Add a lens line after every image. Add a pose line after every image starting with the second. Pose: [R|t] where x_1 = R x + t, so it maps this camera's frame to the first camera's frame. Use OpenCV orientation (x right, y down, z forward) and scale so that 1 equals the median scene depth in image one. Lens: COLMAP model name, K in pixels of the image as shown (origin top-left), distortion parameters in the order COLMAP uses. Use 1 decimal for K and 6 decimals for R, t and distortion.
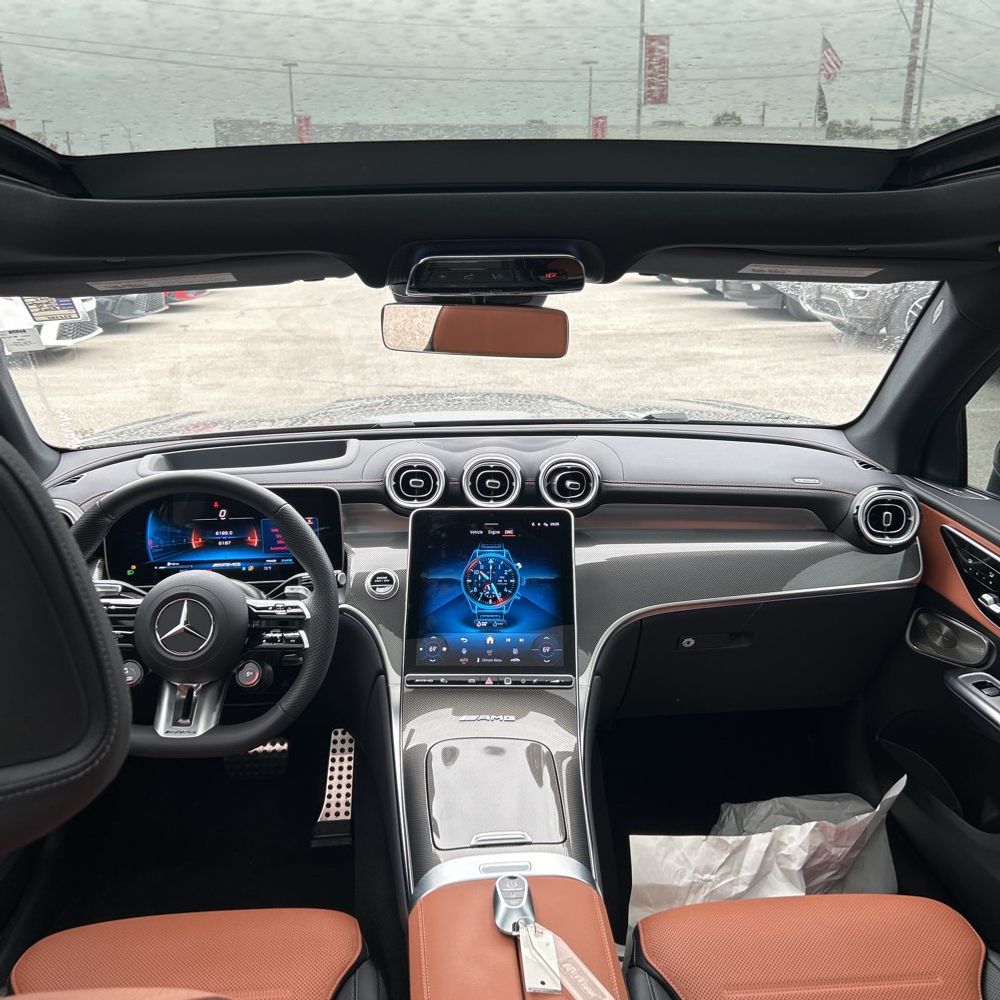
lens RADIAL K [[1020.8, 0, 487.9], [0, 1020.8, 499.3], [0, 0, 1]] dist [0.033305, -0.013536]
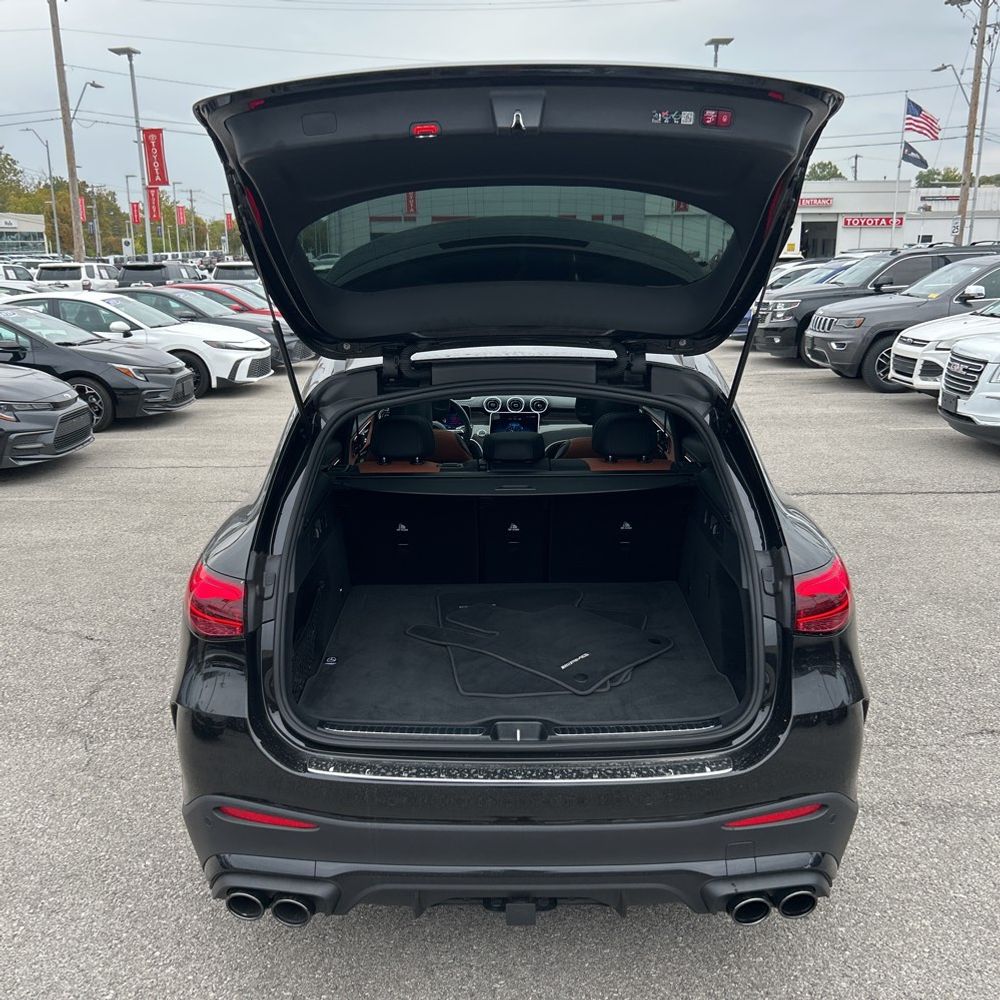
lens RADIAL K [[1020.8, 0, 487.9], [0, 1020.8, 499.3], [0, 0, 1]] dist [0.033305, -0.013536]
pose [[0.996238, 0.015356, -0.085284, 0.197321], [-0.019419, 0.998705, -0.047020, 0.437240], [0.084451, 0.048499, 0.995247, -2.240925]]
